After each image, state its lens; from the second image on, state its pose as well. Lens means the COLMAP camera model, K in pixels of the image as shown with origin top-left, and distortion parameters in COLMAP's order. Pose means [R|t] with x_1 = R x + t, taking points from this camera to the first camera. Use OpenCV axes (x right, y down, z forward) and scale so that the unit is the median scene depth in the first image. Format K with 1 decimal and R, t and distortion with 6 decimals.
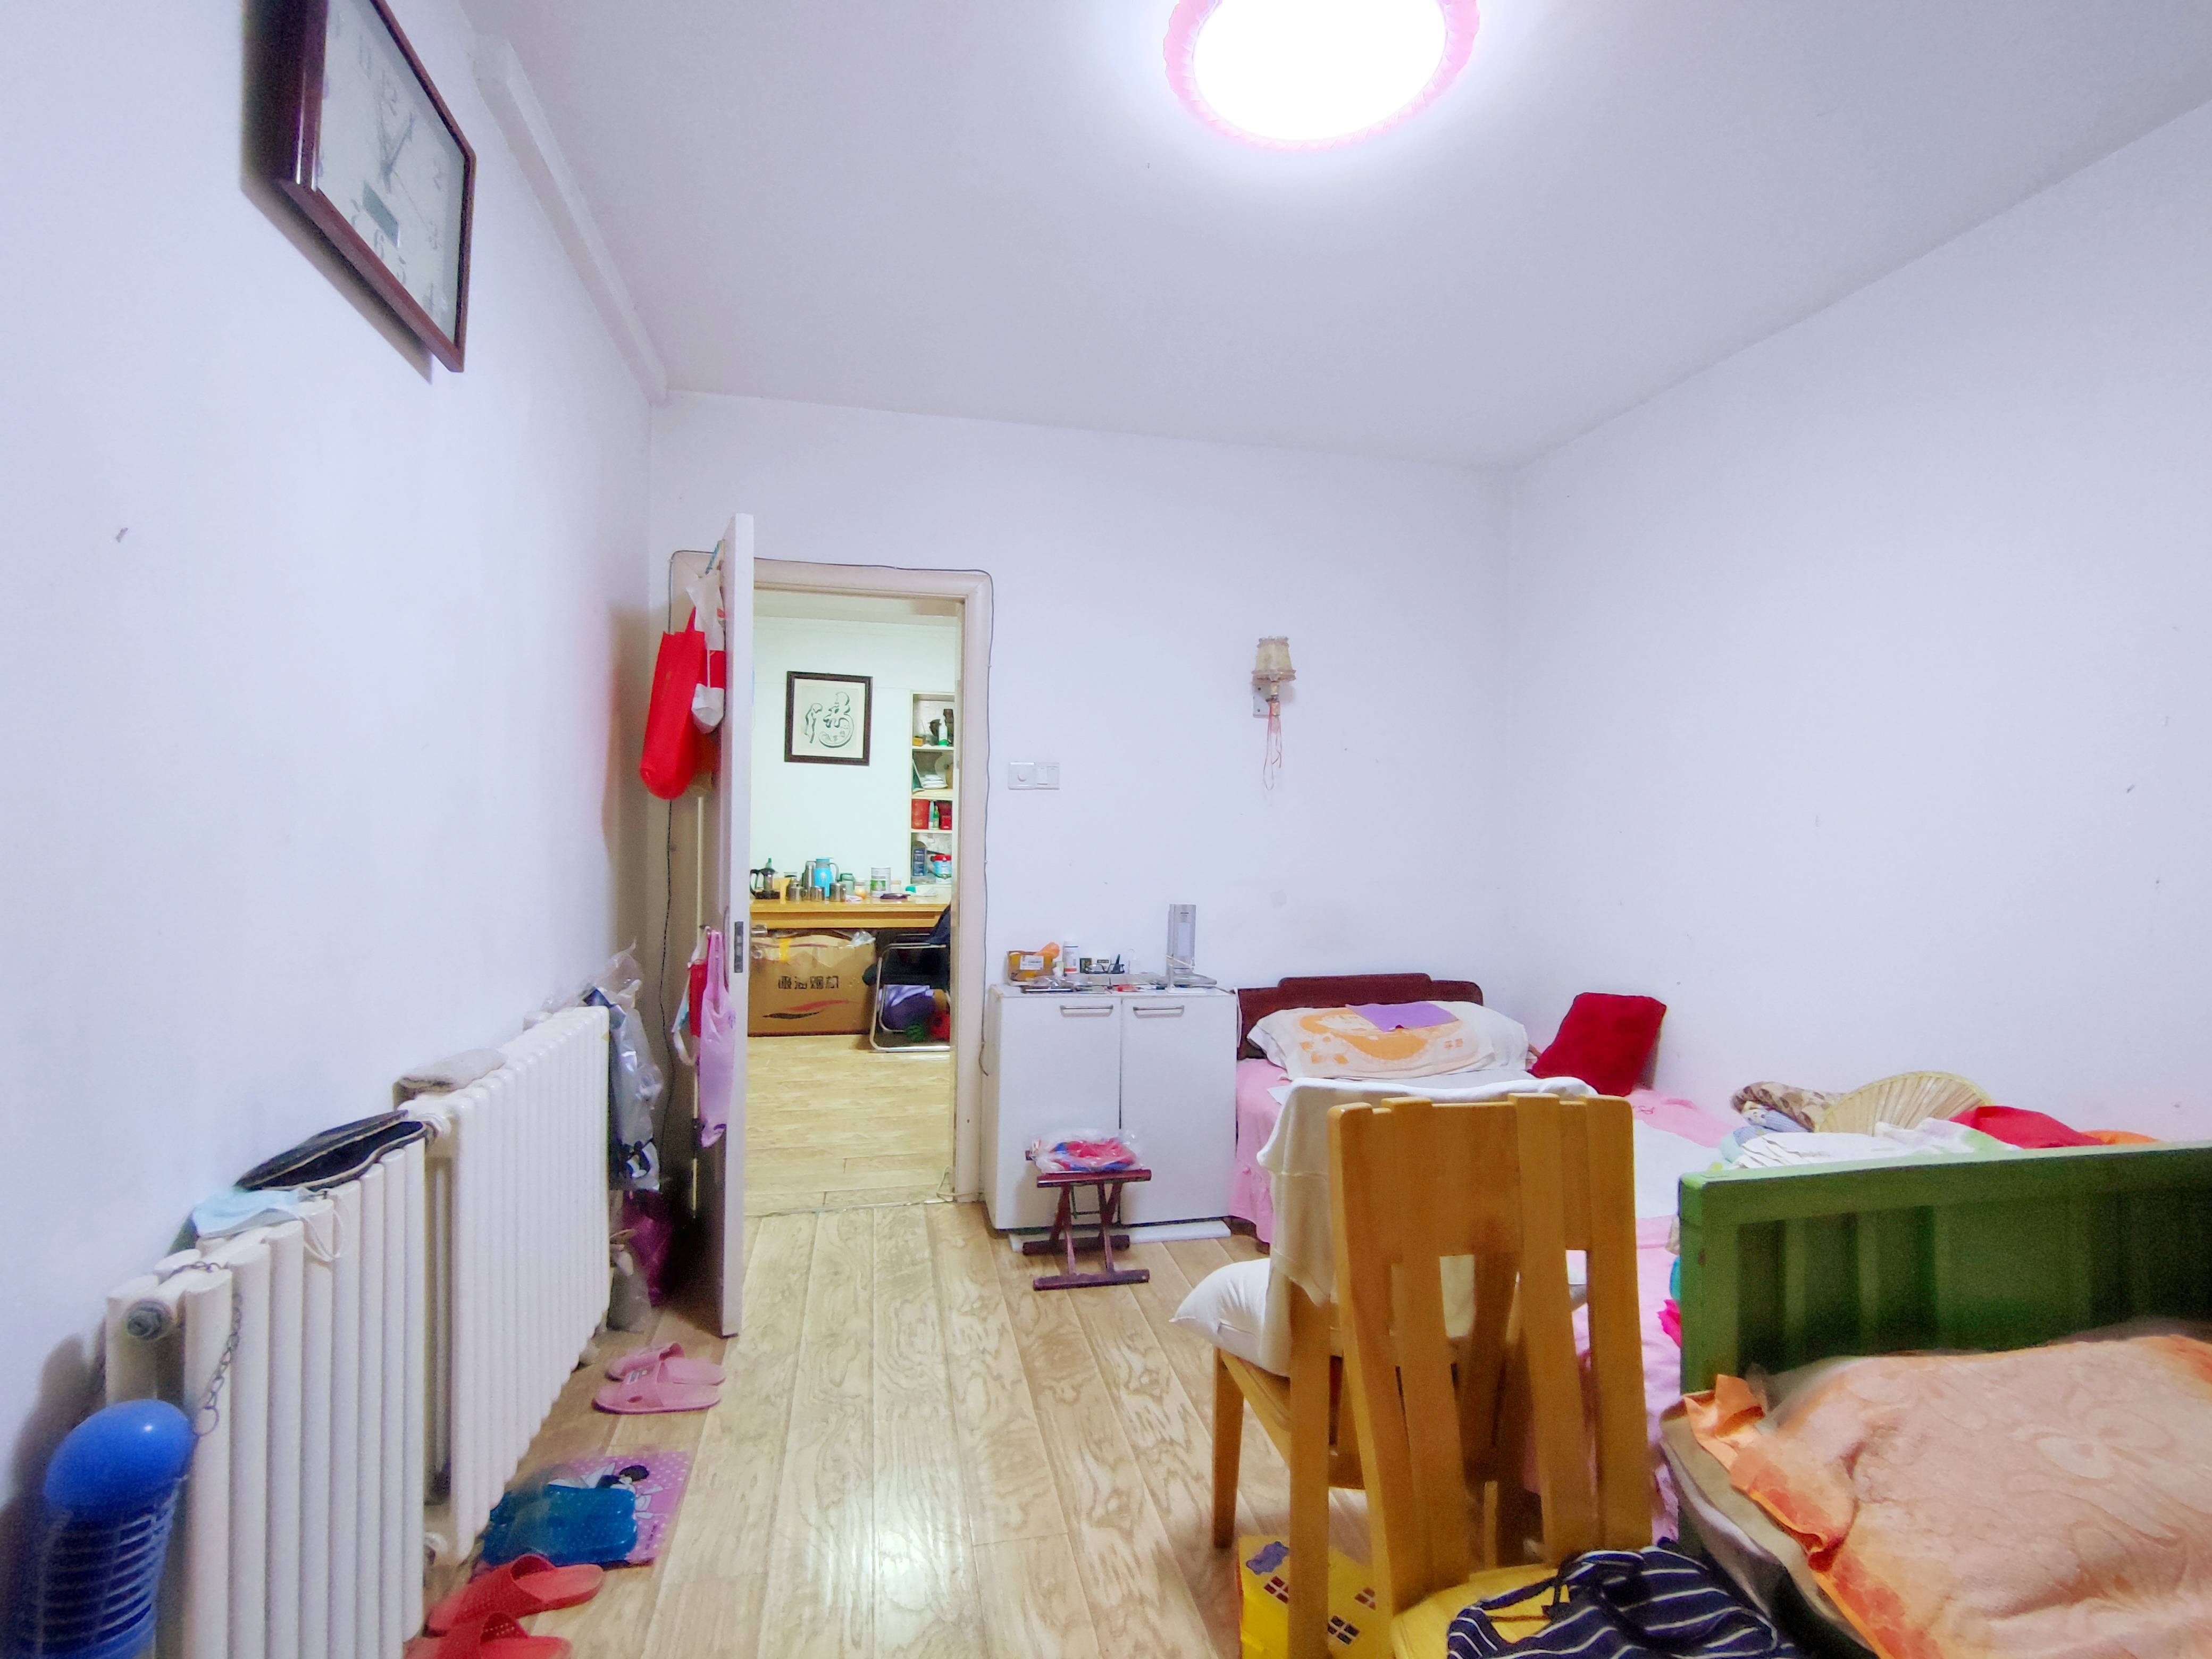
lens RADIAL K [[1060.2, 0, 1106.0], [0, 1060.2, 829.5], [0, 0, 1]] dist [-0.001144, 0.000021]
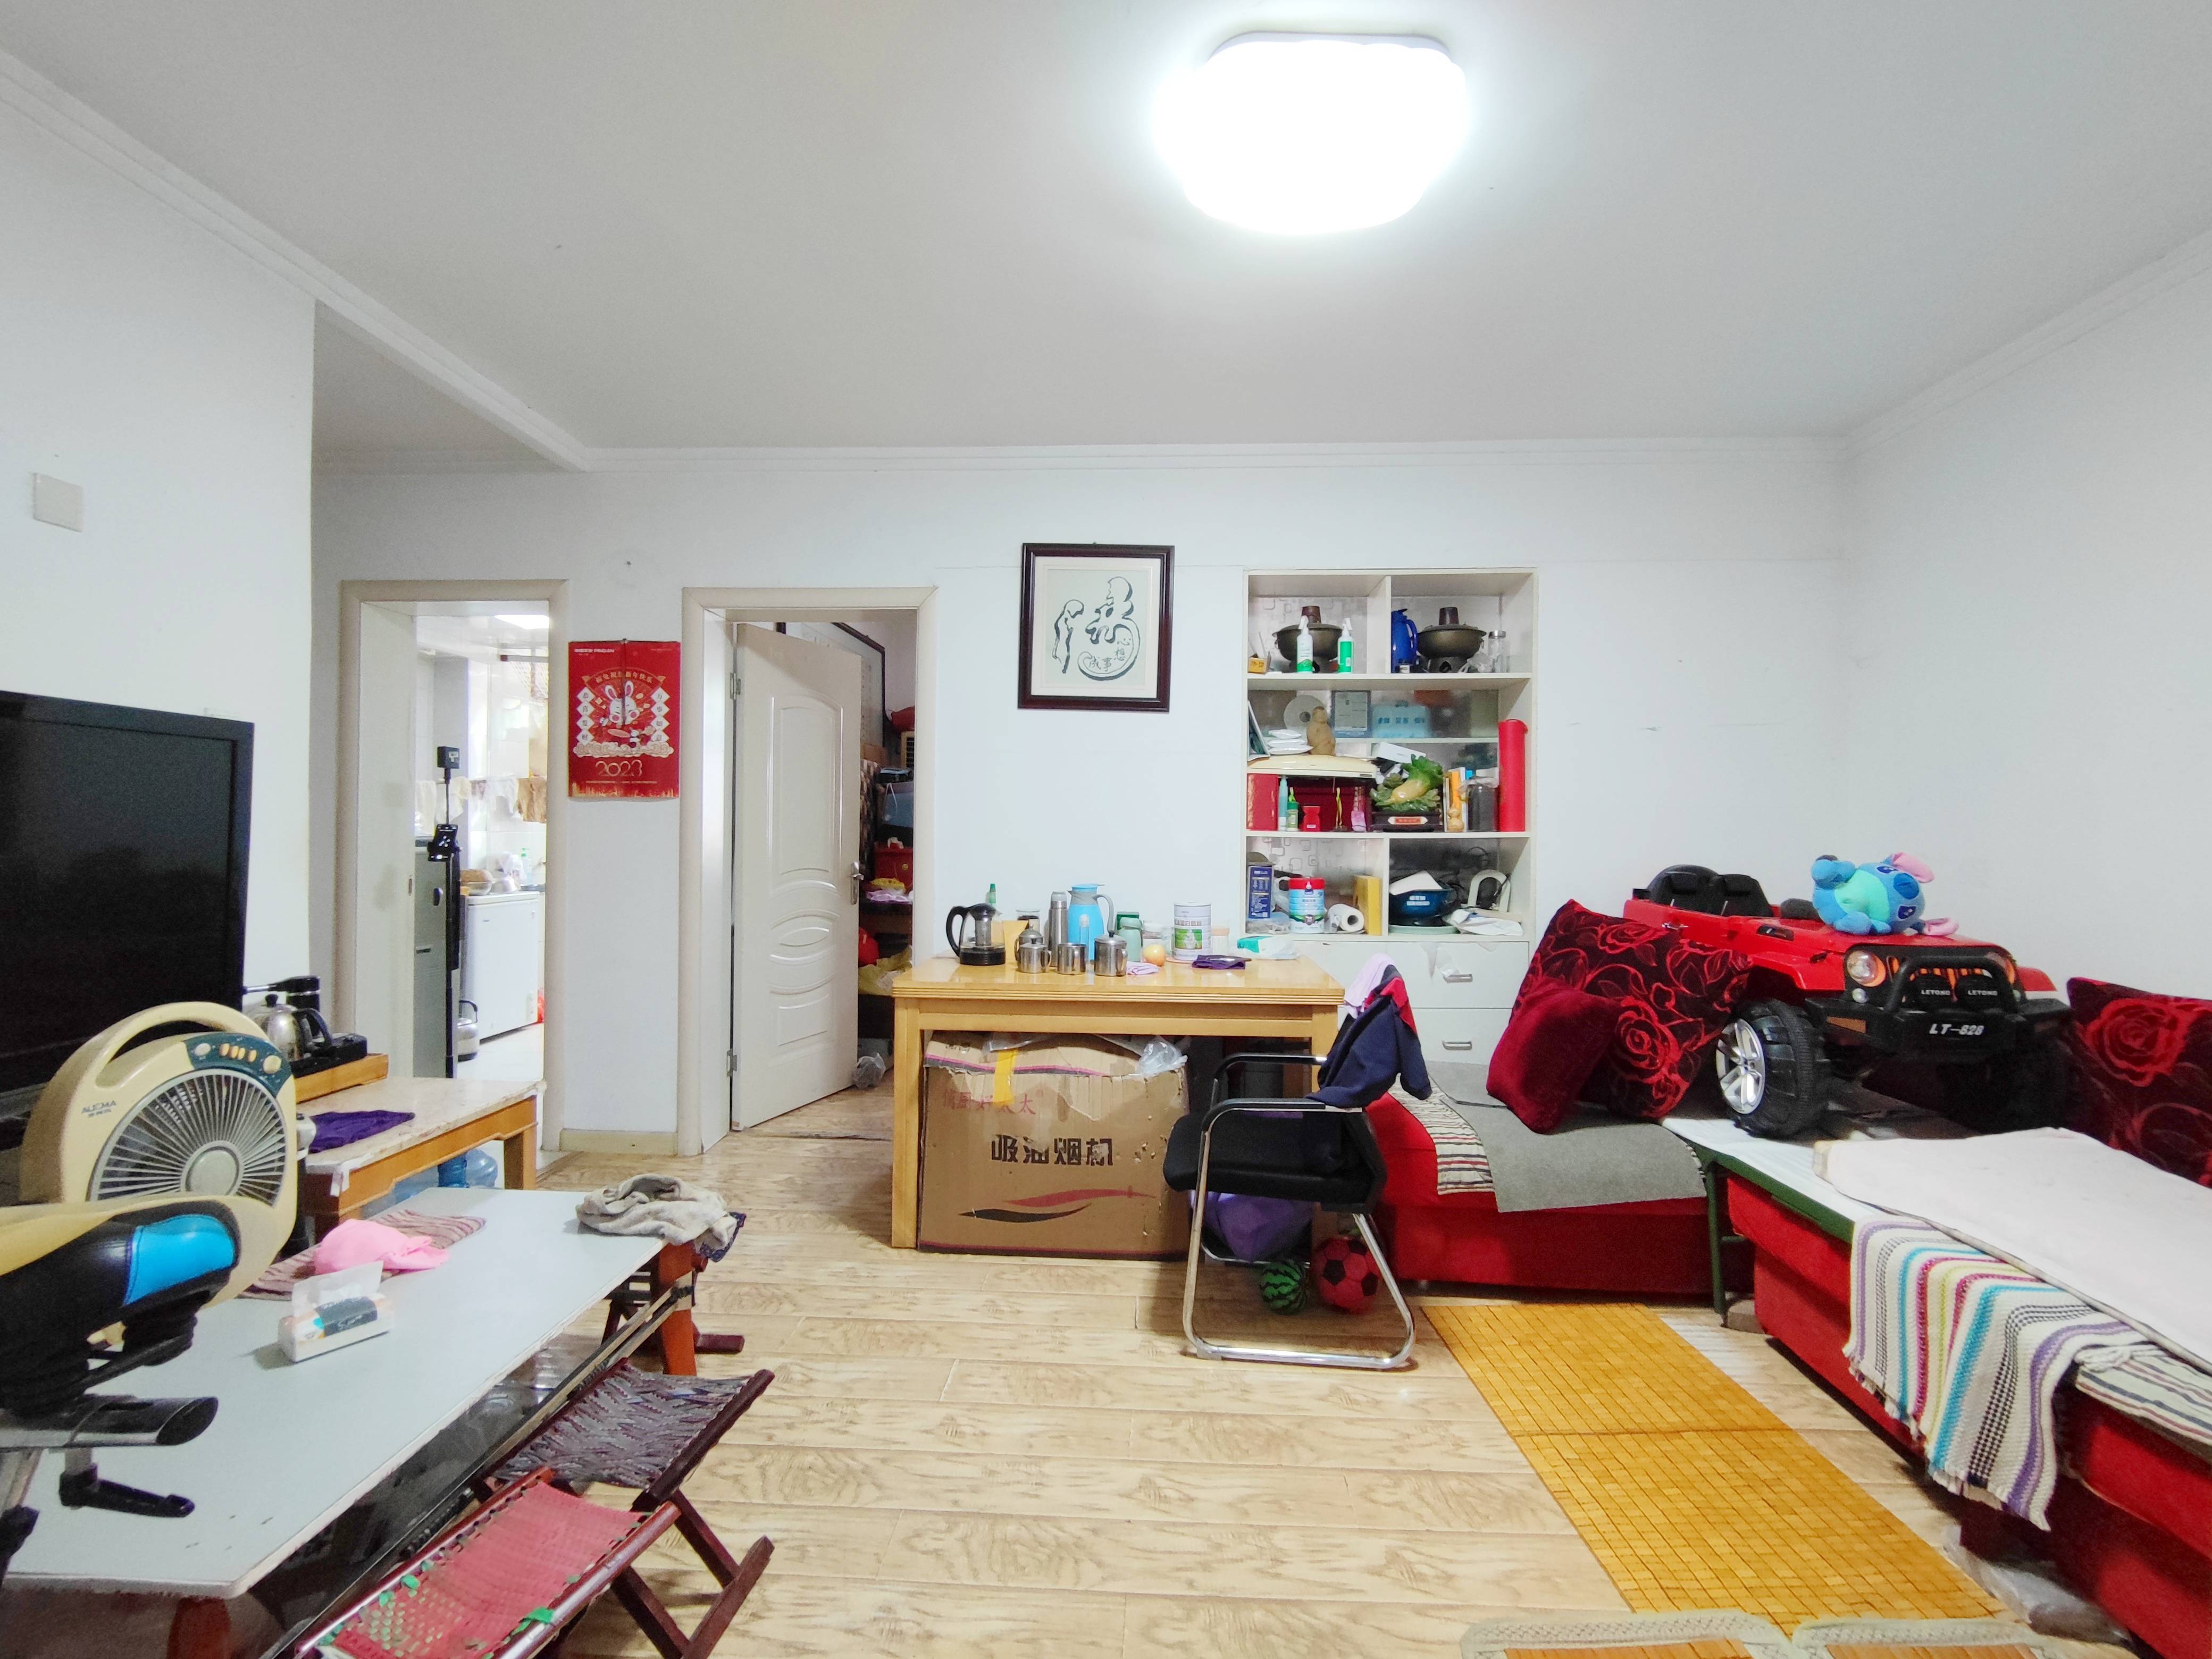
lens RADIAL K [[1060.2, 0, 1106.0], [0, 1060.2, 829.5], [0, 0, 1]] dist [-0.001144, 0.000021]
pose [[0.965182, -0.005832, -0.261513, -0.118454], [0.004106, 0.999966, -0.007143, 0.002937], [0.261545, 0.005821, 0.965174, 0.492143]]
